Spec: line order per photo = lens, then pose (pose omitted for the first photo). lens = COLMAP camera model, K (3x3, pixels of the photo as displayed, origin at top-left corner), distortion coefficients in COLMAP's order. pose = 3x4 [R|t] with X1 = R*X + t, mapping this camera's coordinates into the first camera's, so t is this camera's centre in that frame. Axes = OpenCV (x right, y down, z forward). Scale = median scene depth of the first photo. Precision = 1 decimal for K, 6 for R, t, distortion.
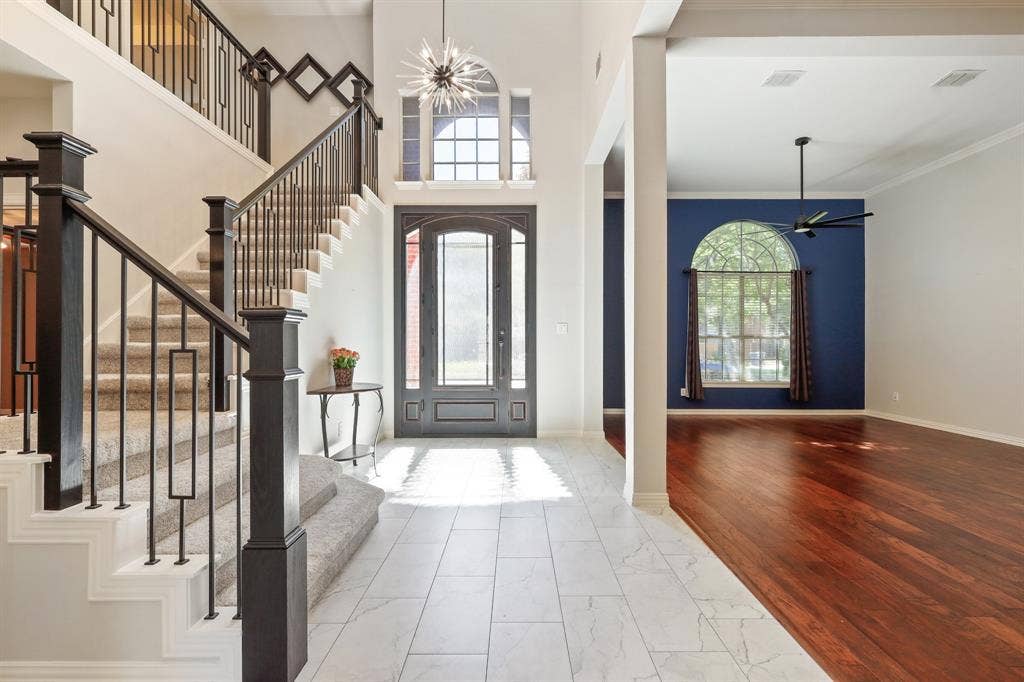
lens RADIAL K [[473.8, 0, 512.0], [0, 473.8, 341.0], [0, 0, 1]] dist [-0.000492, -0.000023]
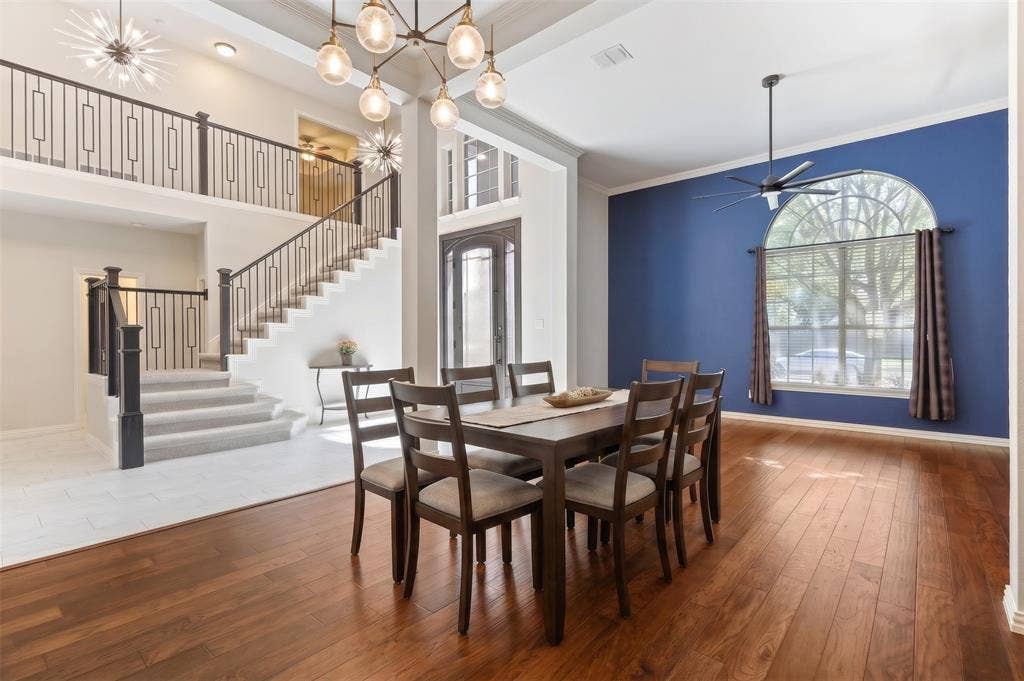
lens RADIAL K [[473.8, 0, 512.0], [0, 473.8, 340.5], [0, 0, 1]] dist [-0.000492, -0.000023]
pose [[0.762727, 0.001612, -0.646719, 0.682959], [0.007394, 0.999910, 0.011213, -0.000196], [0.646679, -0.013334, 0.762646, 0.091700]]
